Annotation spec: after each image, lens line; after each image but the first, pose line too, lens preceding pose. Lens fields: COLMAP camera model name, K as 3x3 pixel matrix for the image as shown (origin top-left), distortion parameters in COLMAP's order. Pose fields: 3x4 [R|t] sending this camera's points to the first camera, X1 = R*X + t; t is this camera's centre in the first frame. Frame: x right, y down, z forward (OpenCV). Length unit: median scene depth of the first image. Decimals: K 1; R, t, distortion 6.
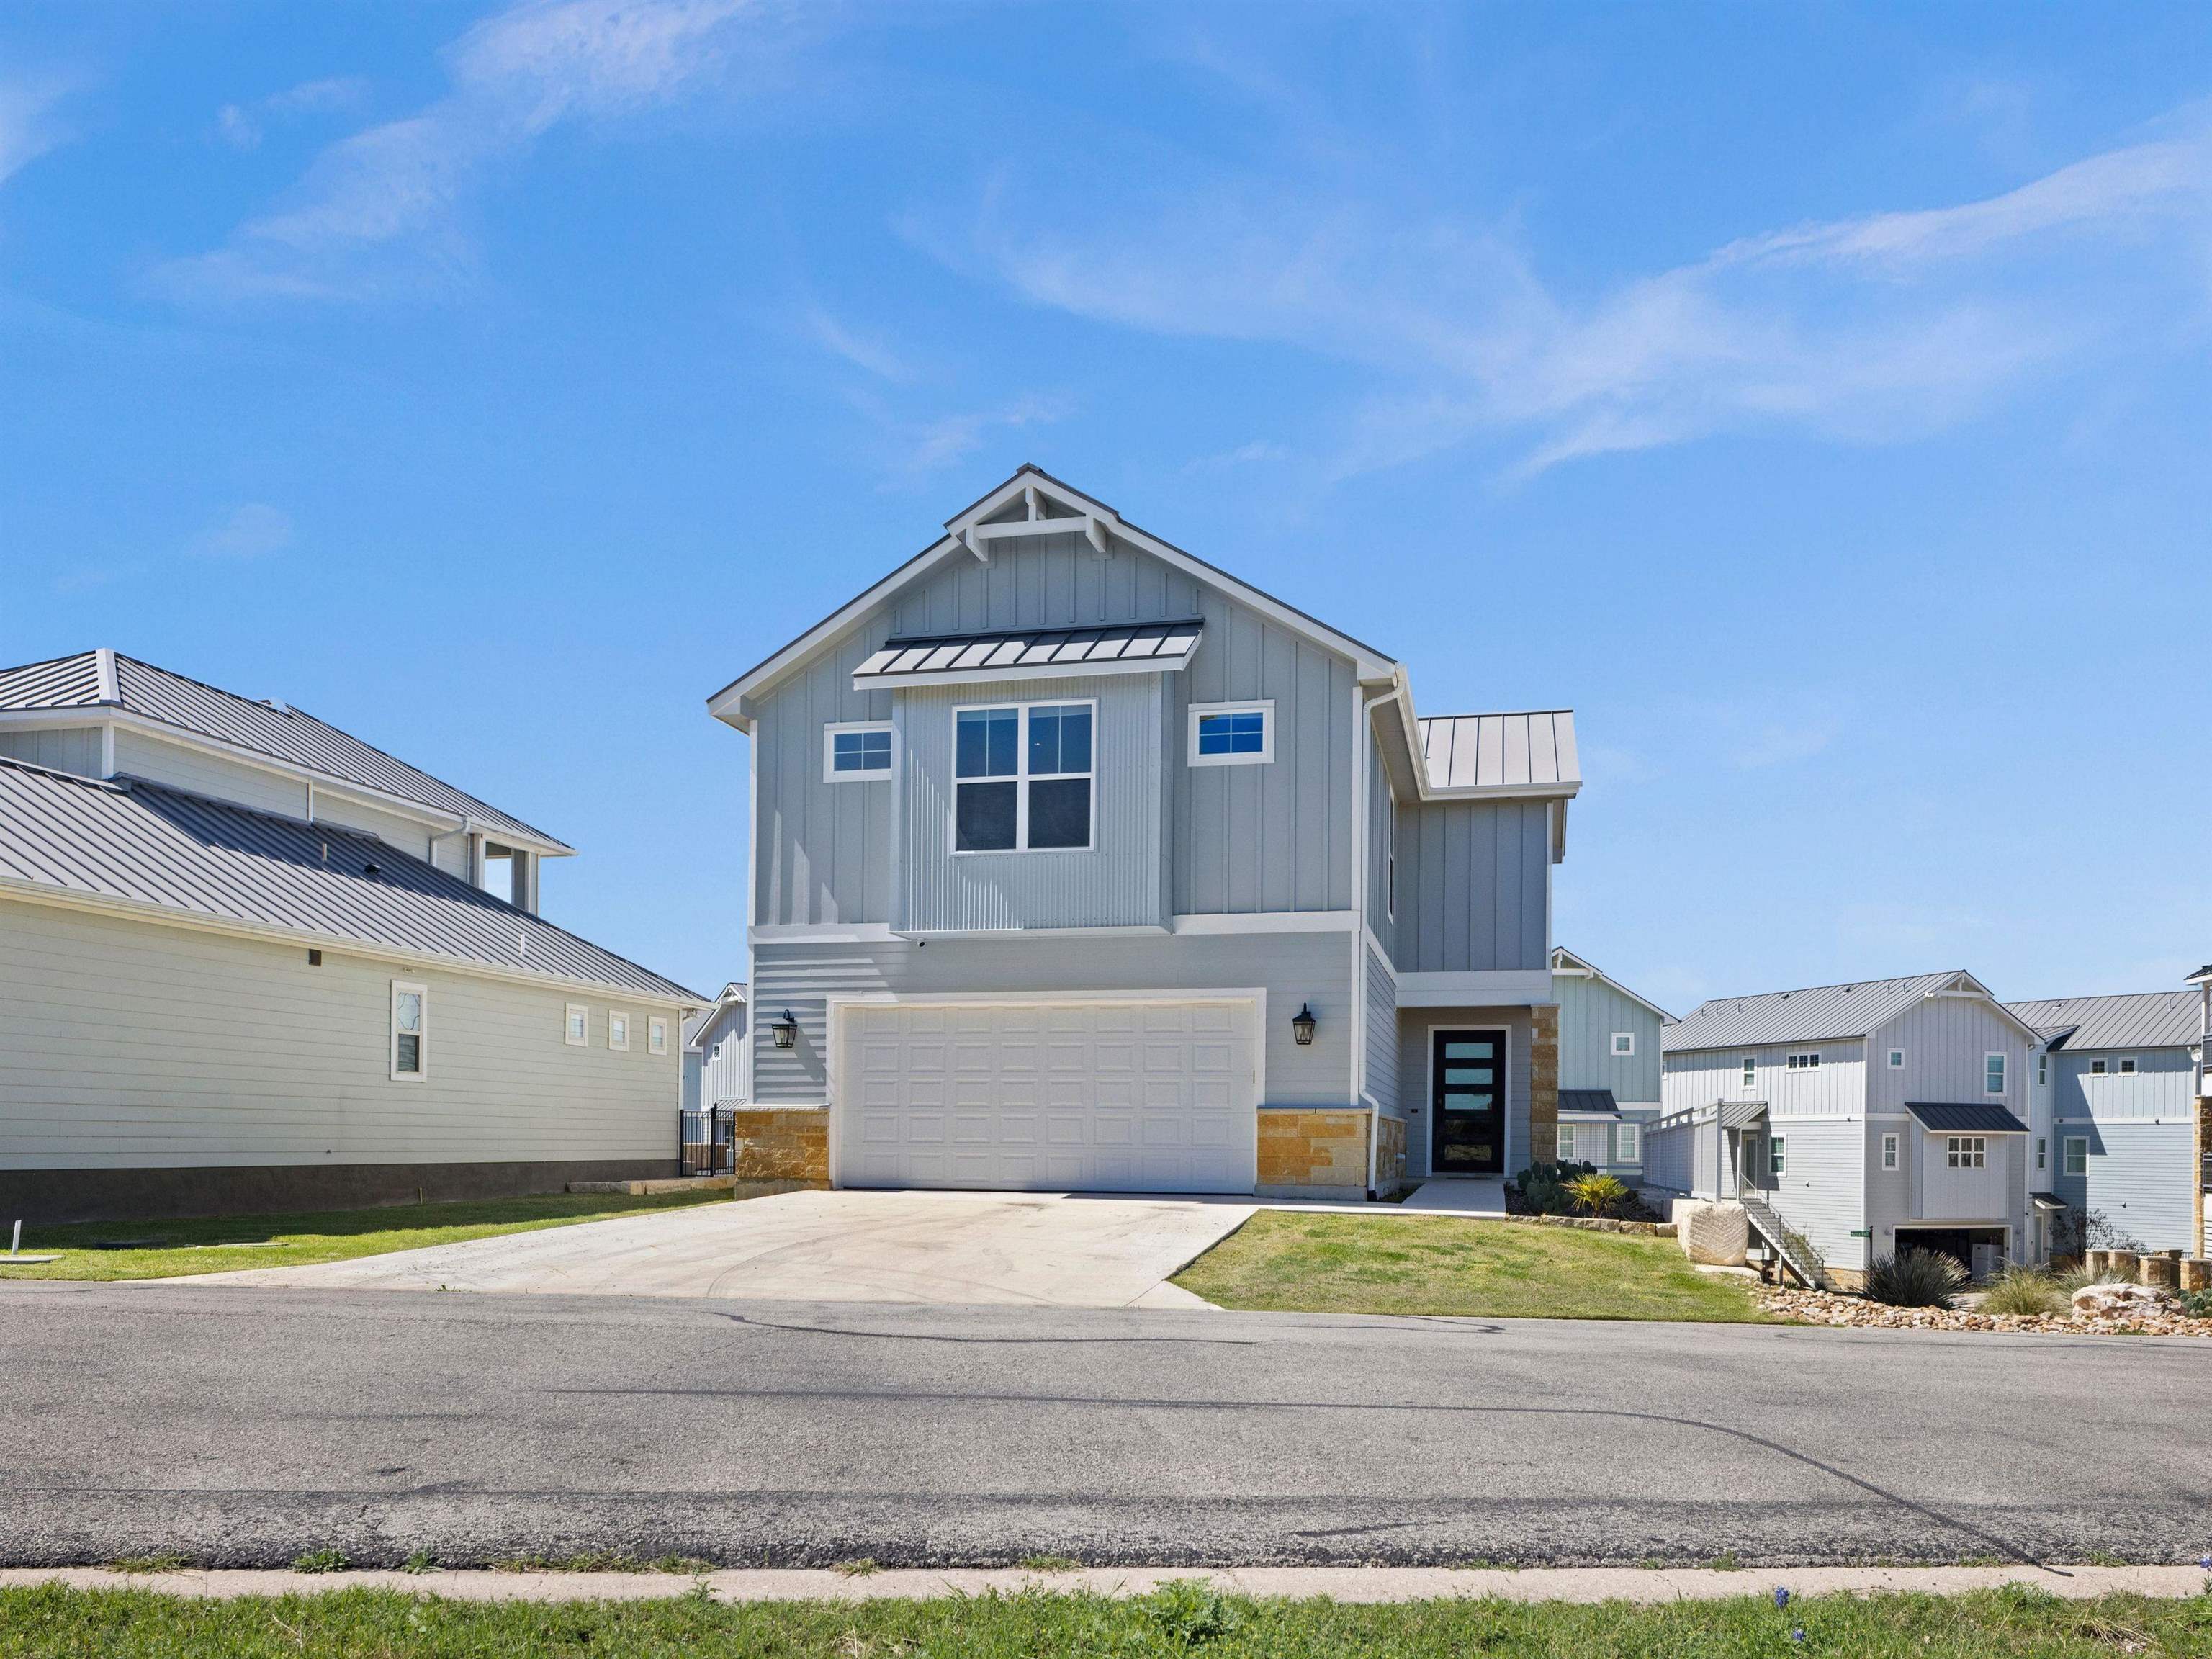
lens RADIAL K [[1686.0, 0, 1097.5], [0, 1686.0, 1141.9], [0, 0, 1]] dist [-0.011907, -0.000225]
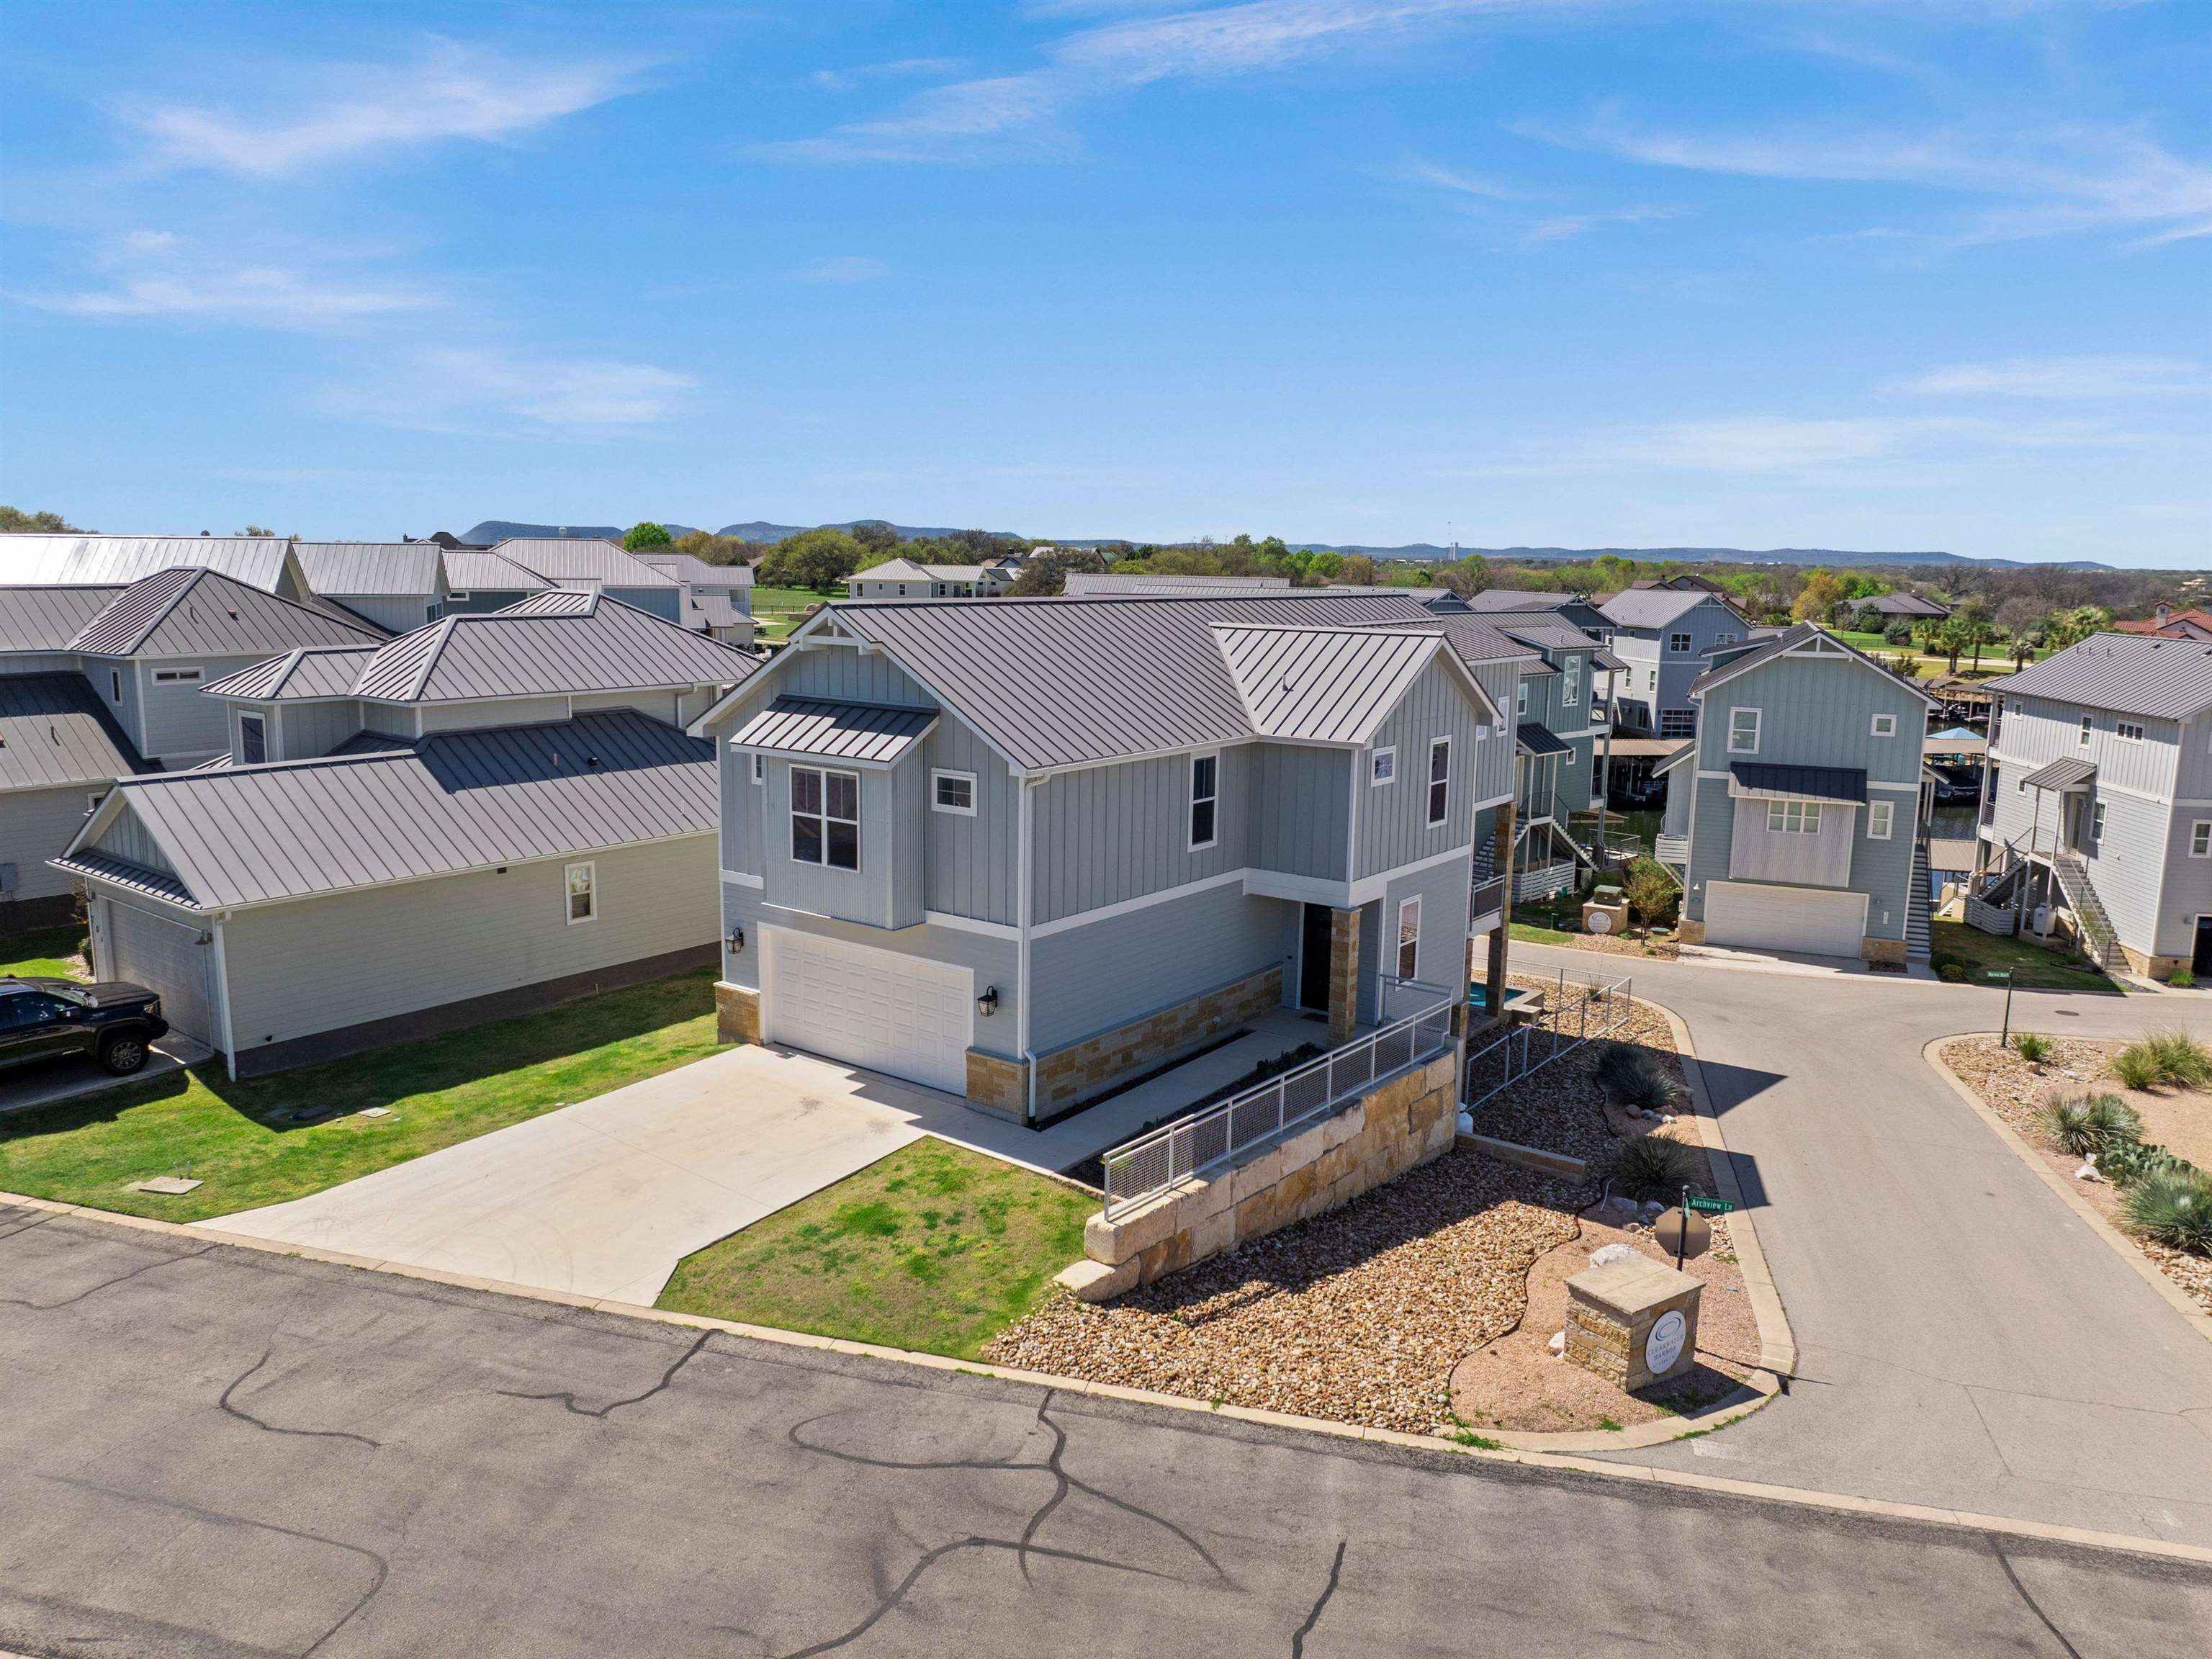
lens RADIAL K [[1570.0, 0, 1106.0], [0, 1570.0, 829.5], [0, 0, 1]] dist [-0.035203, -0.003640]
pose [[0.916182, 0.072095, -0.394224, 0.524346], [-0.004578, 0.985504, 0.169588, -0.316462], [0.400736, -0.153569, 0.903232, -0.112388]]
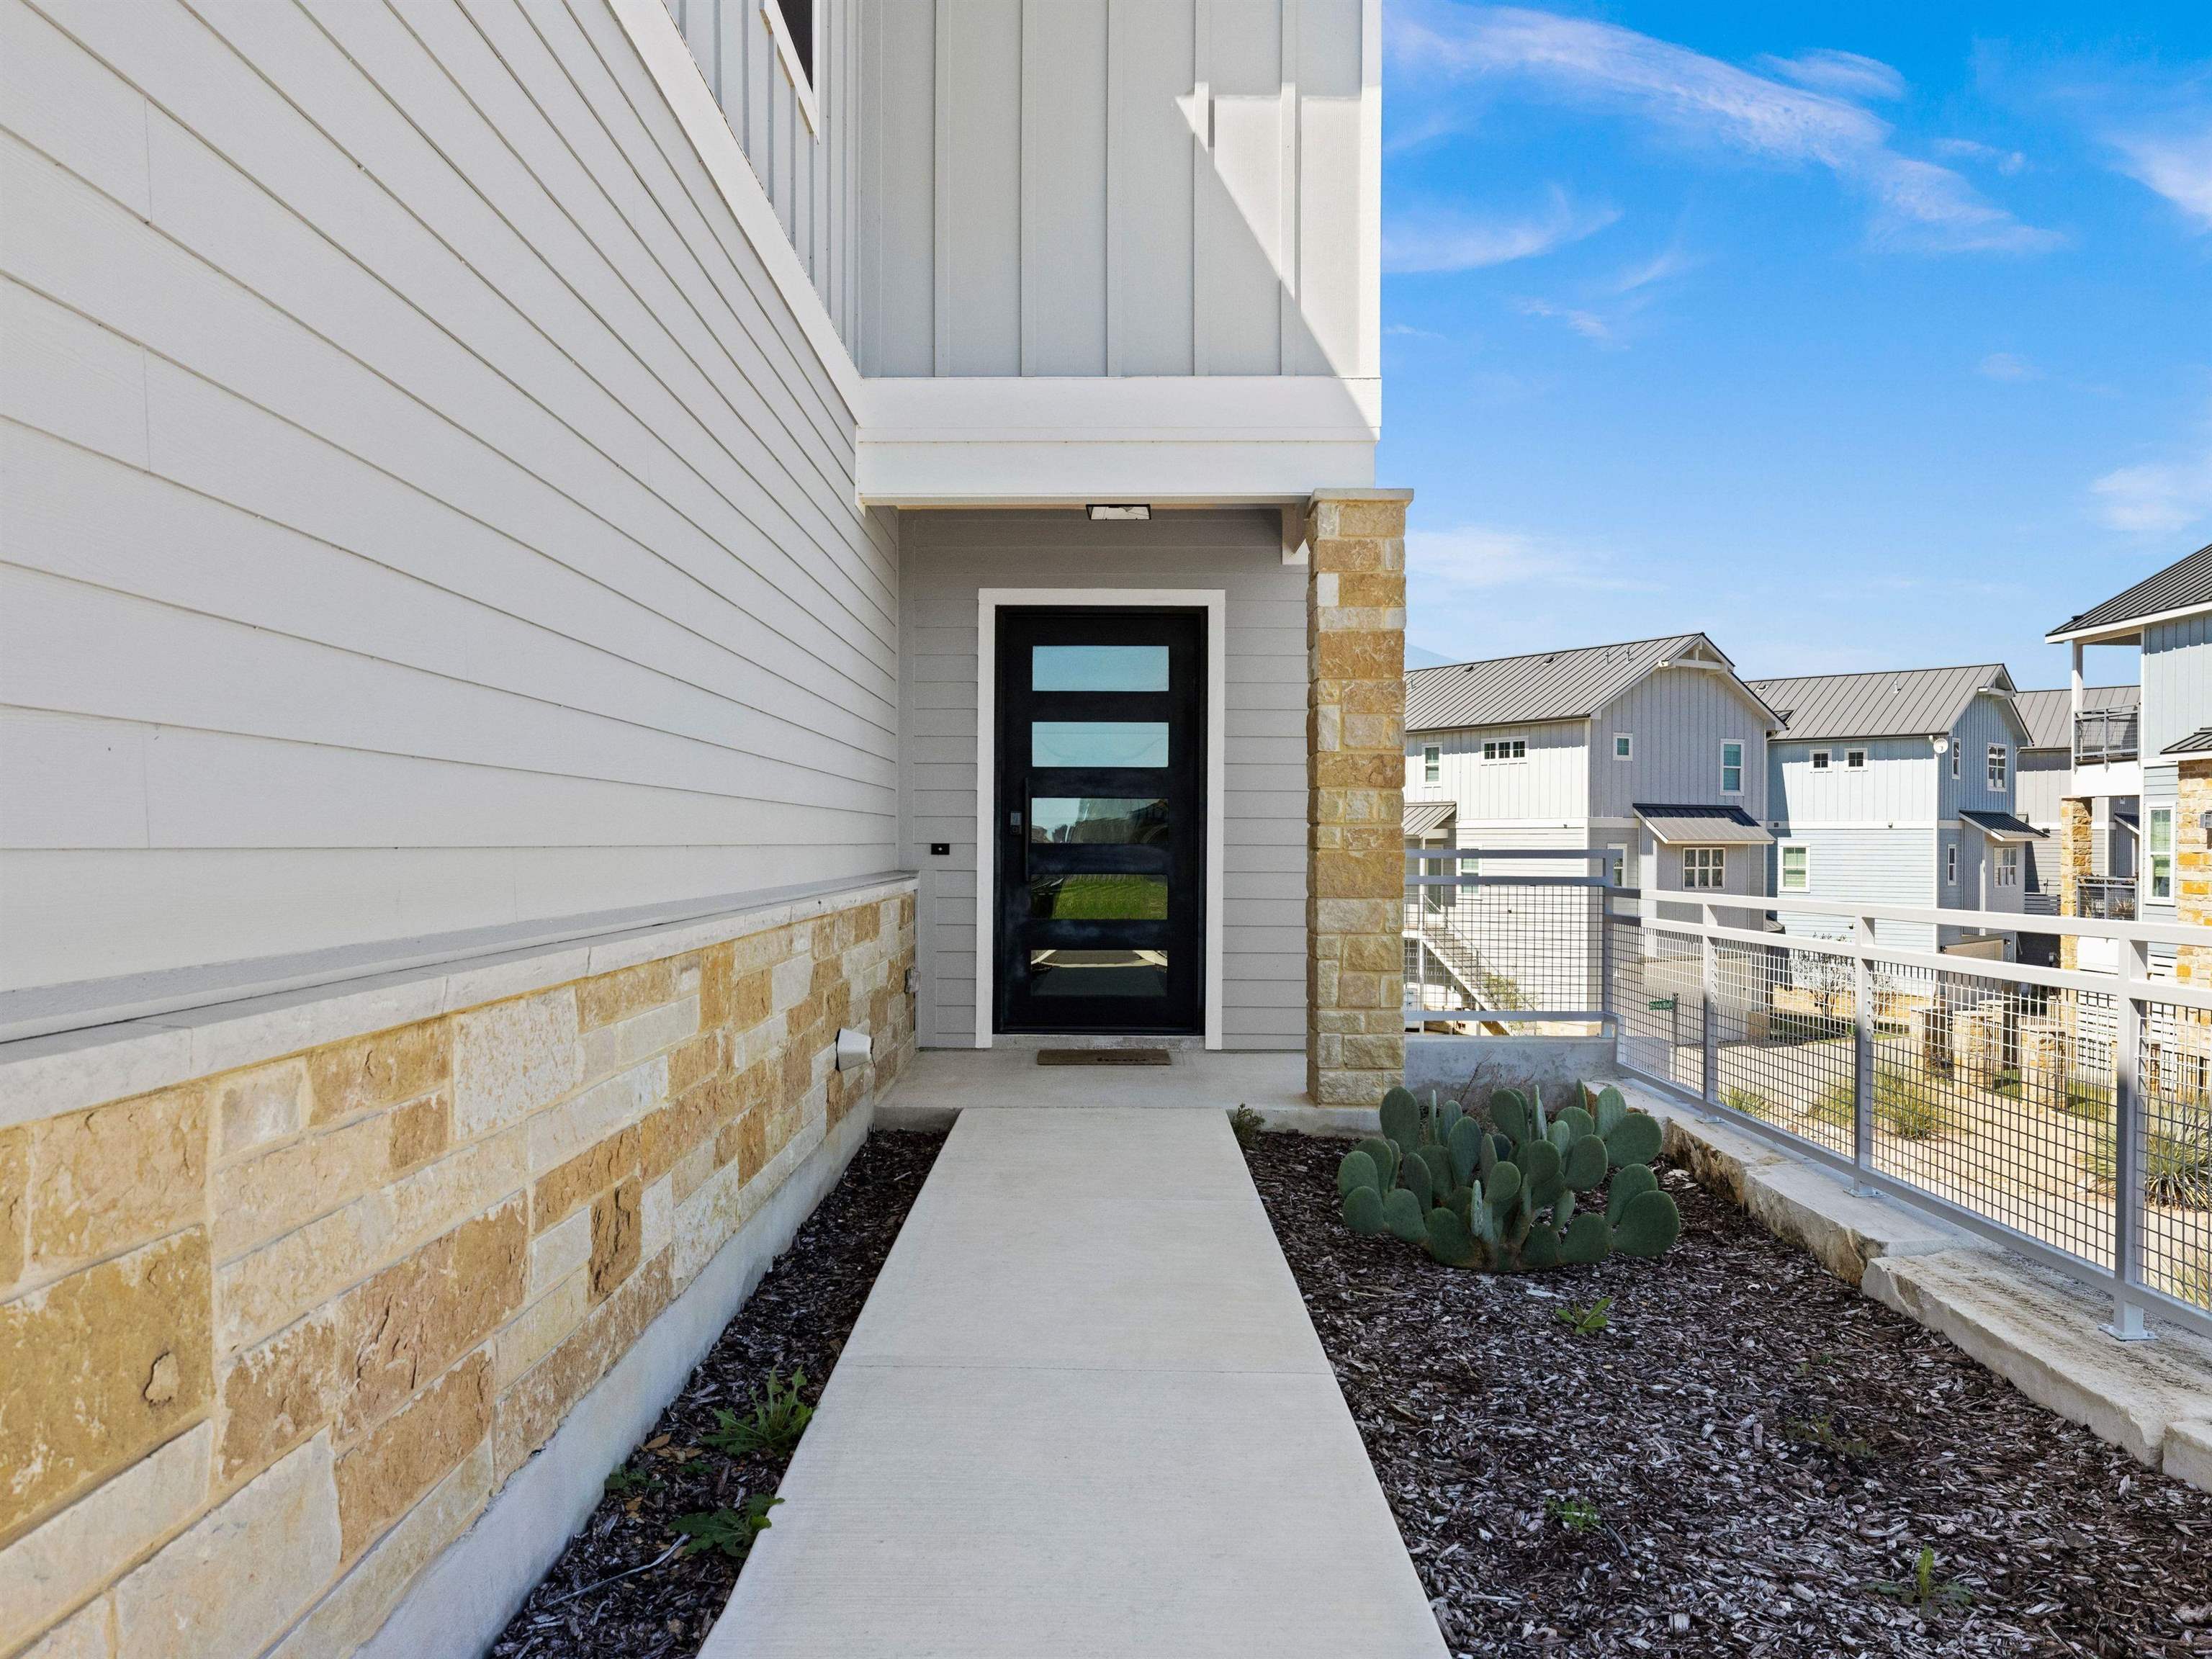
lens RADIAL K [[1668.4, 0, 1106.0], [0, 1668.4, 829.5], [0, 0, 1]] dist [-0.000666, 0.002242]
pose [[0.972049, -0.003426, 0.234755, 0.144199], [0.004496, 0.999982, -0.004021, -0.020940], [-0.234737, 0.004964, 0.972046, 0.680684]]
